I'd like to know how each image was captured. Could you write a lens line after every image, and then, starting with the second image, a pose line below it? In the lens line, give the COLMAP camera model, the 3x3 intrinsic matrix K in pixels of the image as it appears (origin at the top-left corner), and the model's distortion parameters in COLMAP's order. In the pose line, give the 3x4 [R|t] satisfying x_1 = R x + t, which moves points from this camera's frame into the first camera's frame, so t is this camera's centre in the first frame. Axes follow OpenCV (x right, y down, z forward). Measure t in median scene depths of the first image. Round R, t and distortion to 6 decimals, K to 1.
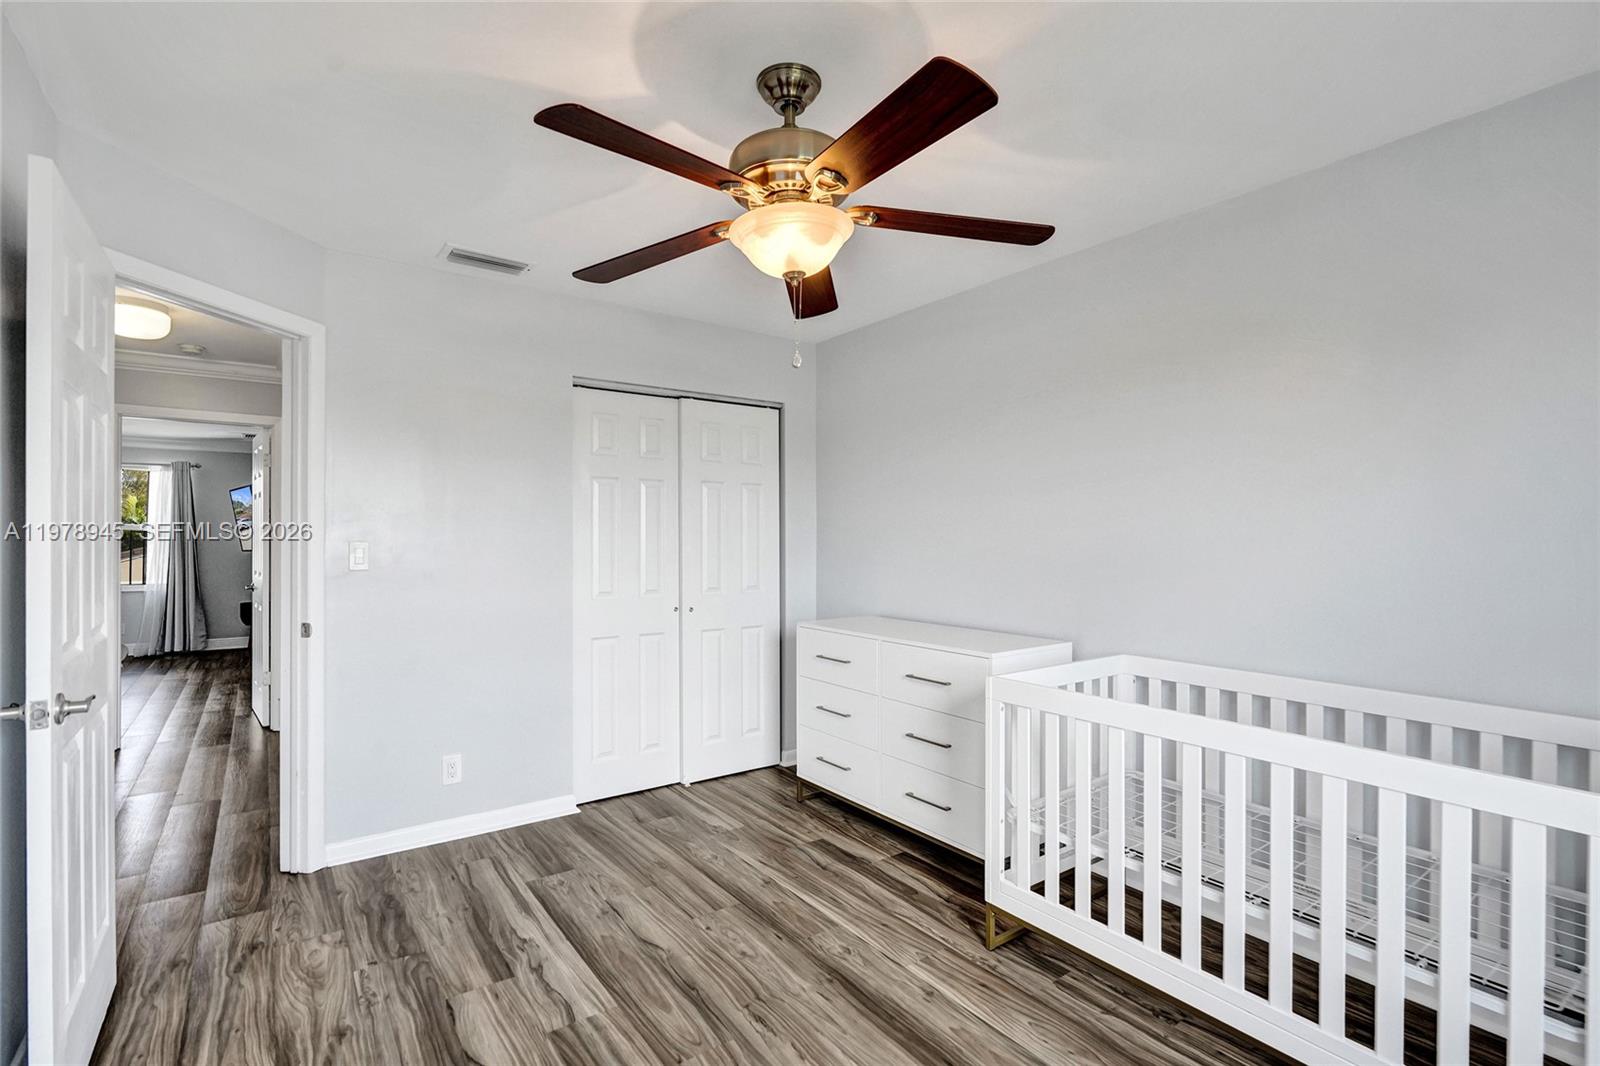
lens RADIAL K [[755.0, 0, 803.9], [0, 755.0, 535.5], [0, 0, 1]] dist [-0.001356, 0.000409]
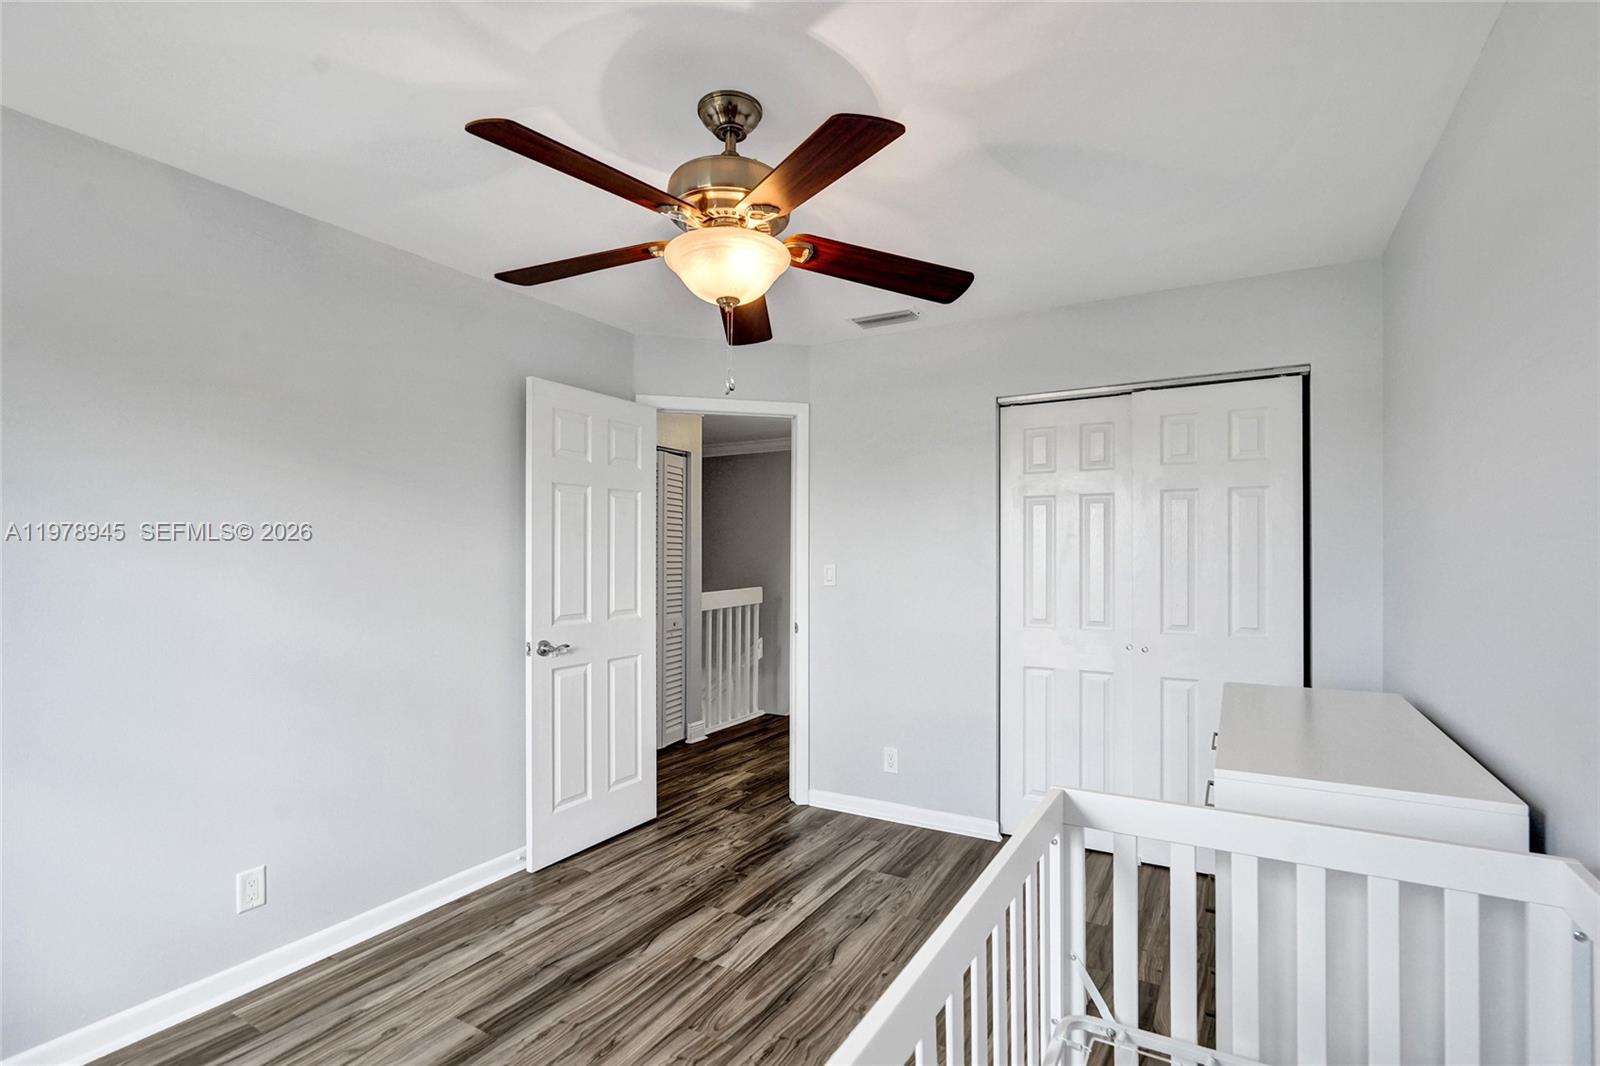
lens RADIAL K [[753.4, 0, 799.6], [0, 753.4, 552.4], [0, 0, 1]] dist [0.004446, 0.000306]
pose [[0.404986, -0.008302, -0.914285, 0.751059], [0.000131, 0.999959, -0.009022, 0.001032], [0.914323, 0.003534, 0.404970, 0.557758]]
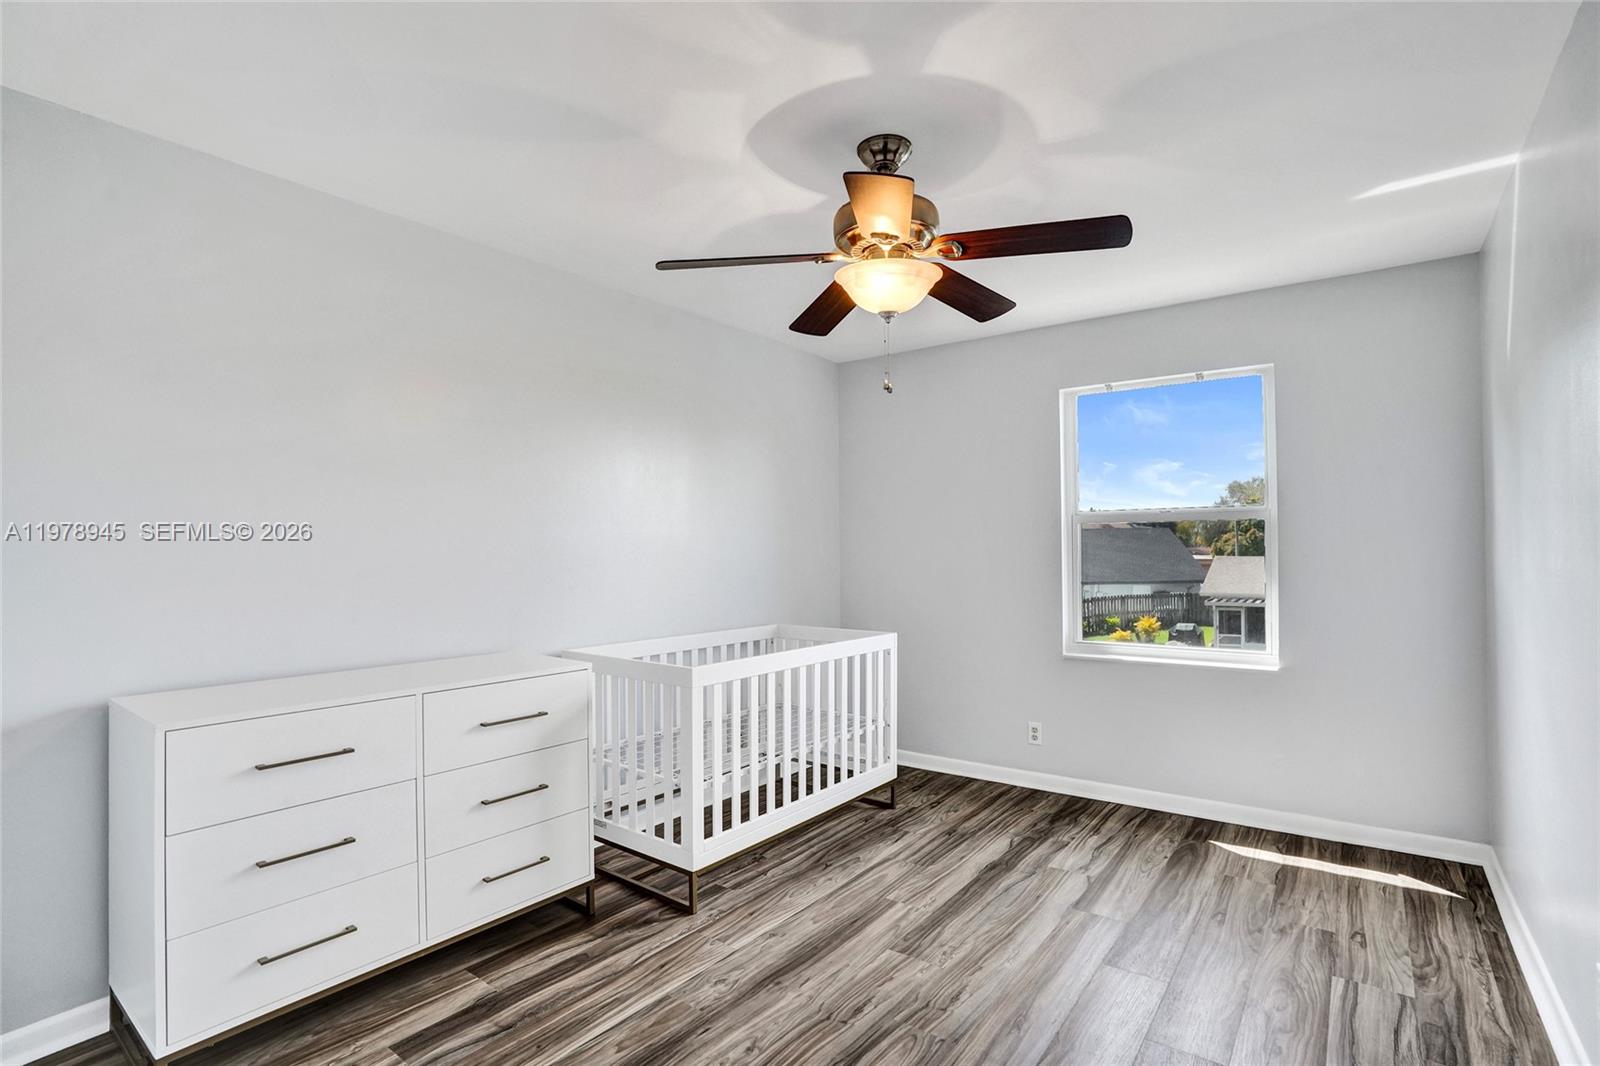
lens RADIAL K [[772.9, 0, 807.3], [0, 772.9, 556.6], [0, 0, 1]] dist [-0.072000, 0.028216]
pose [[-0.303084, -0.006902, 0.952939, -0.872586], [0.009129, 0.999907, 0.010146, 0.019729], [-0.952920, 0.011775, -0.302992, 1.193323]]
